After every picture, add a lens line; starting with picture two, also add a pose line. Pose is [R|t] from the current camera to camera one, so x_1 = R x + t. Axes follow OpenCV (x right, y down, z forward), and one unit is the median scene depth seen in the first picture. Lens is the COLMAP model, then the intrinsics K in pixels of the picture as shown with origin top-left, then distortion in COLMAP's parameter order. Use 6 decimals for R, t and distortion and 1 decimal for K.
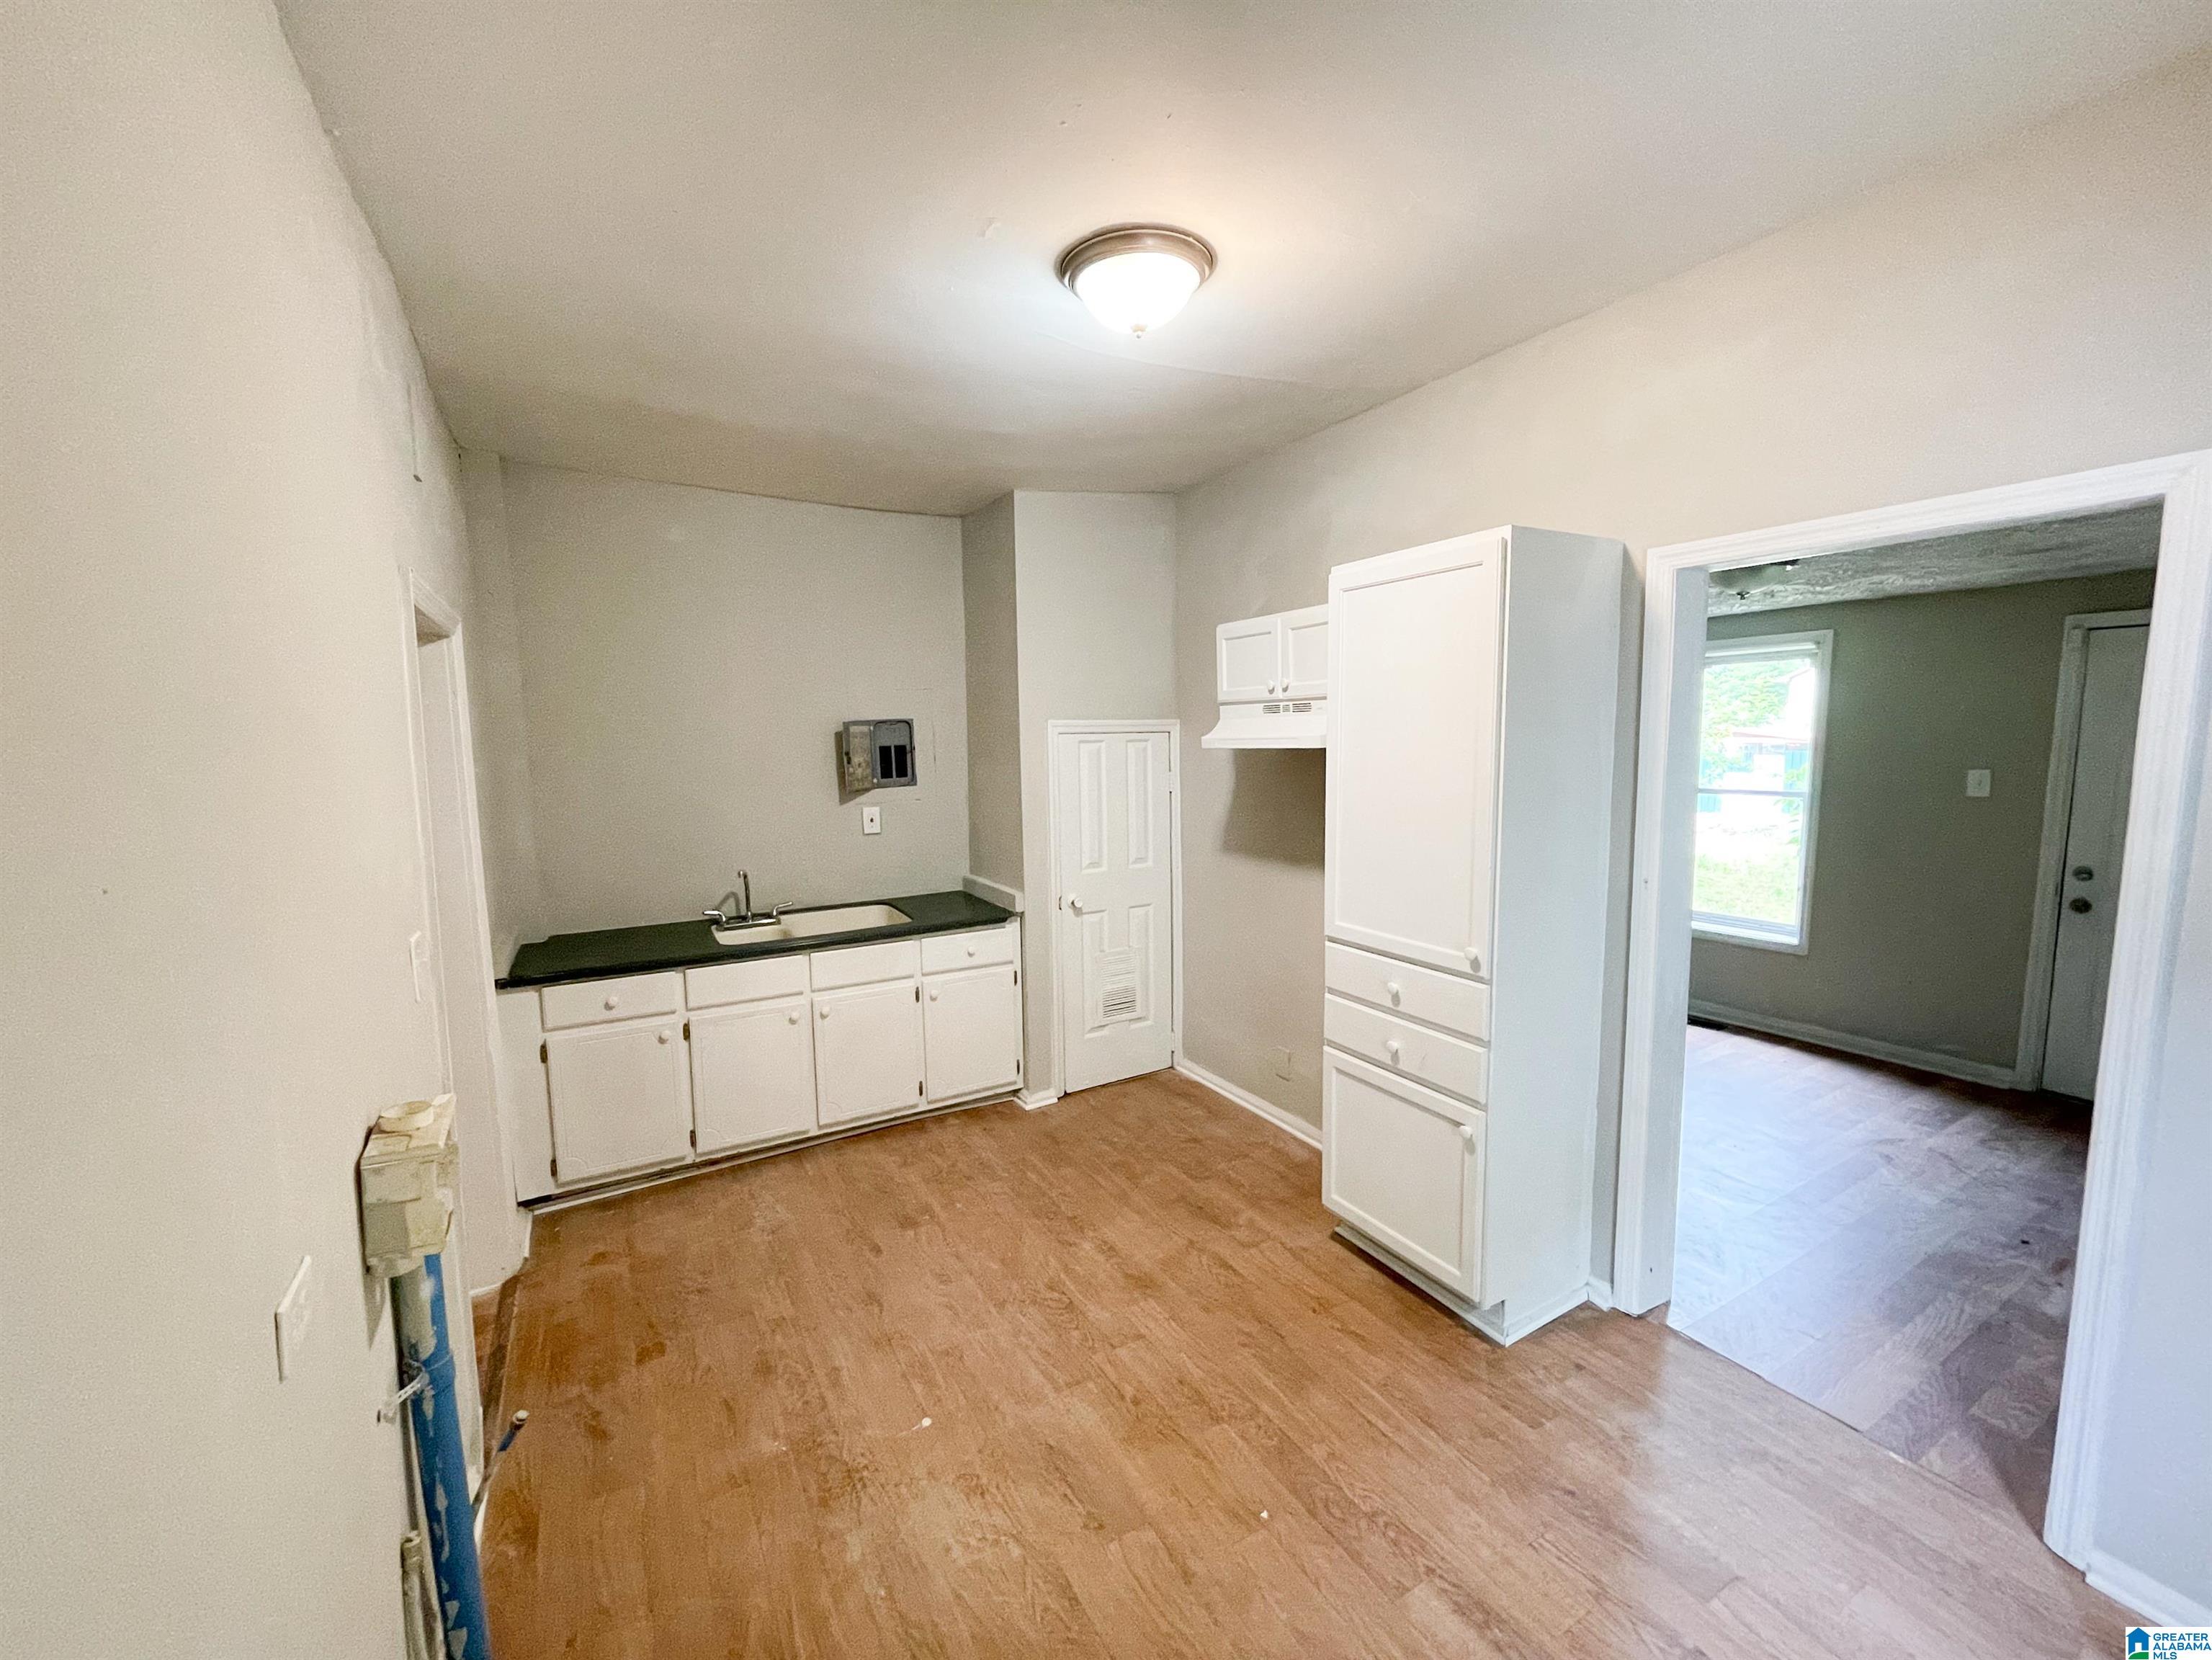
lens RADIAL K [[895.9, 0, 1106.3], [0, 895.9, 830.6], [0, 0, 1]] dist [0.000787, -0.000115]
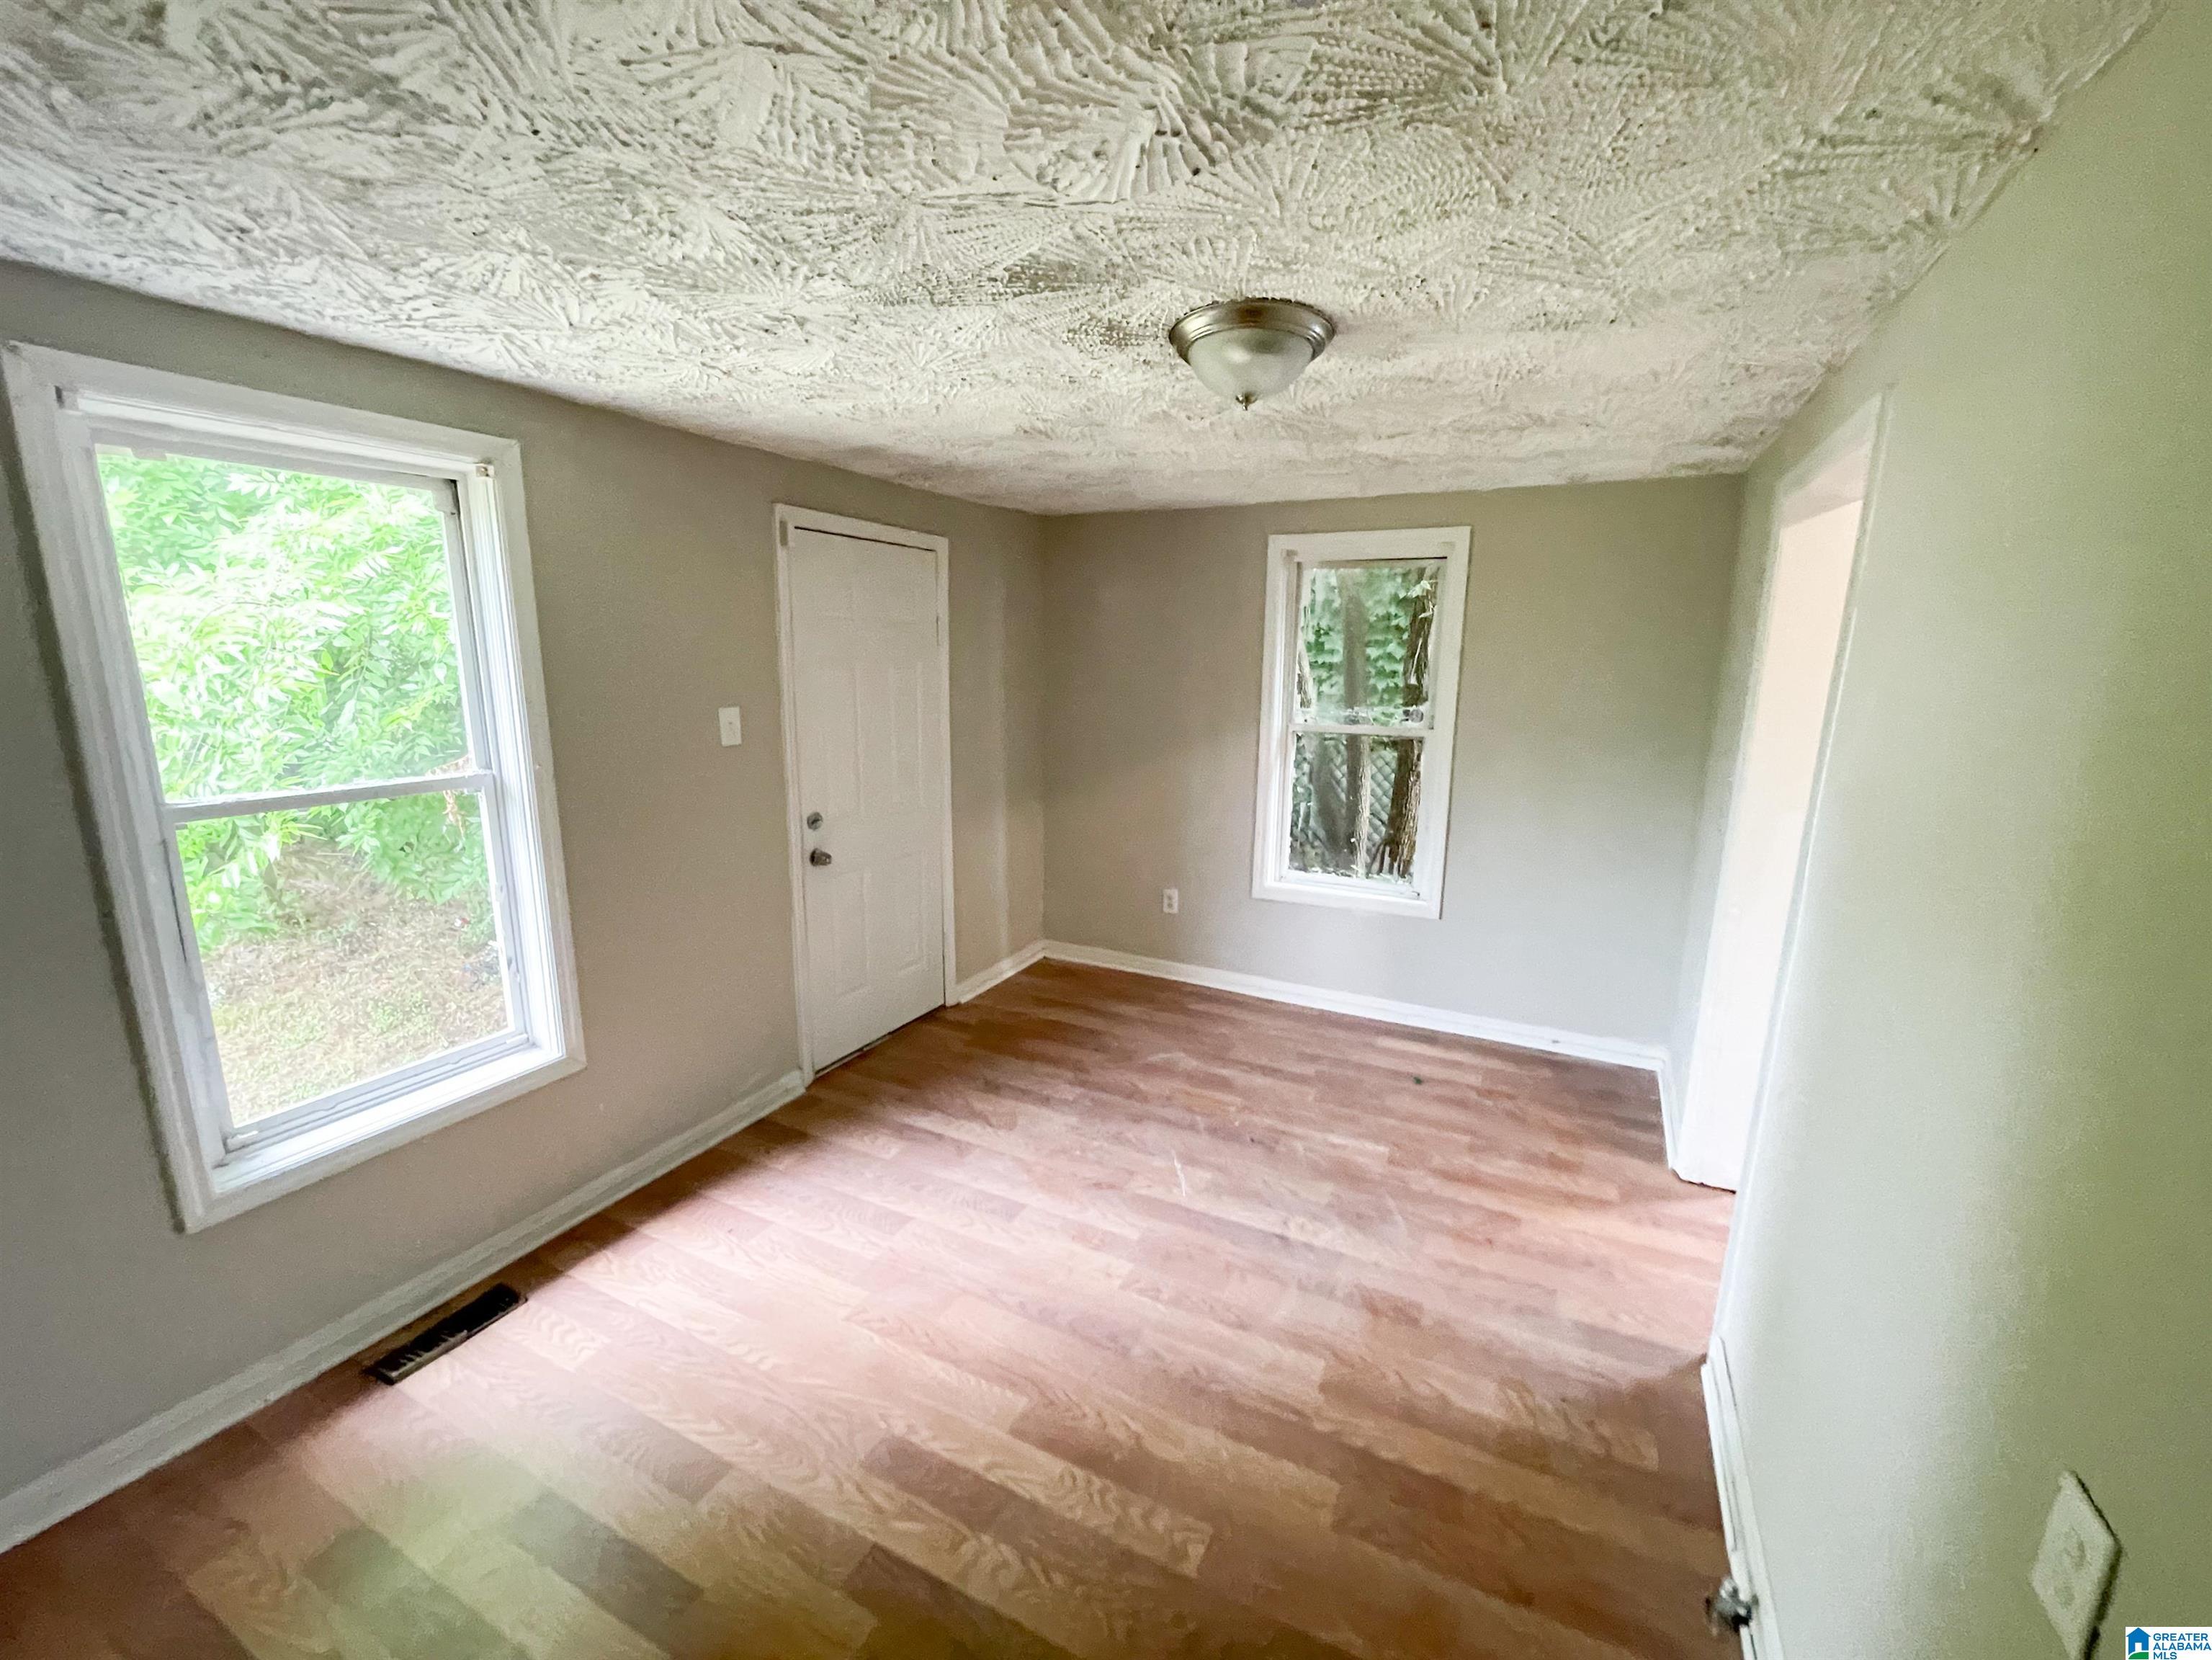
lens RADIAL K [[895.9, 0, 1110.7], [0, 895.9, 839.7], [0, 0, 1]] dist [0.000787, -0.000115]
pose [[-0.551029, -0.164270, 0.818158, 0.212464], [0.086620, 0.963878, 0.251867, -0.121435], [-0.829979, 0.209654, -0.516895, 1.153950]]
